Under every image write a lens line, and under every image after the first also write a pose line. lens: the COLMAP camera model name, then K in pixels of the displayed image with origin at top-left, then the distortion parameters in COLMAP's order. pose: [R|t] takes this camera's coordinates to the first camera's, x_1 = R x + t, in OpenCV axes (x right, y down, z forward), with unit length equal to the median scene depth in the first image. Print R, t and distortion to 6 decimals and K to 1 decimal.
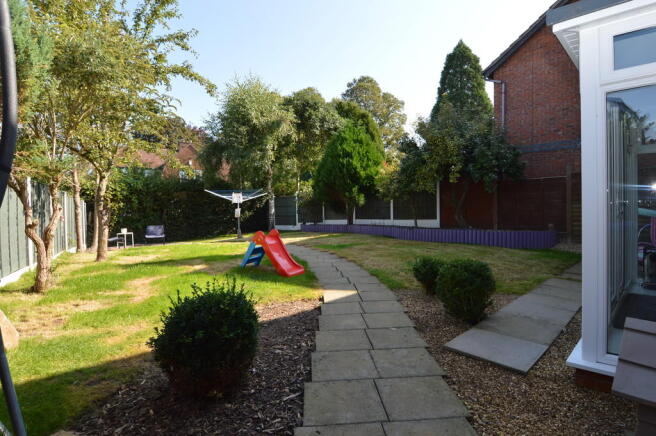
lens RADIAL K [[343.7, 0, 328.1], [0, 343.7, 213.3], [0, 0, 1]] dist [0.002903, -0.000646]
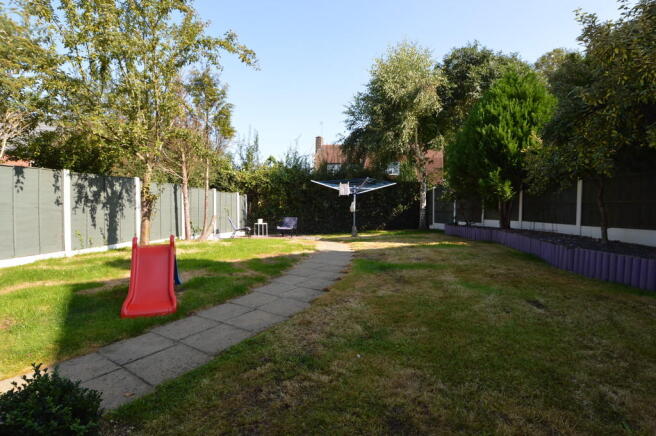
lens RADIAL K [[343.7, 0, 332.2], [0, 343.7, 219.7], [0, 0, 1]] dist [0.002903, -0.000646]
pose [[0.779504, 0.046150, -0.624695, 0.231892], [-0.023271, 0.998727, 0.044744, -0.005768], [0.625965, -0.020341, 0.779586, 0.306198]]
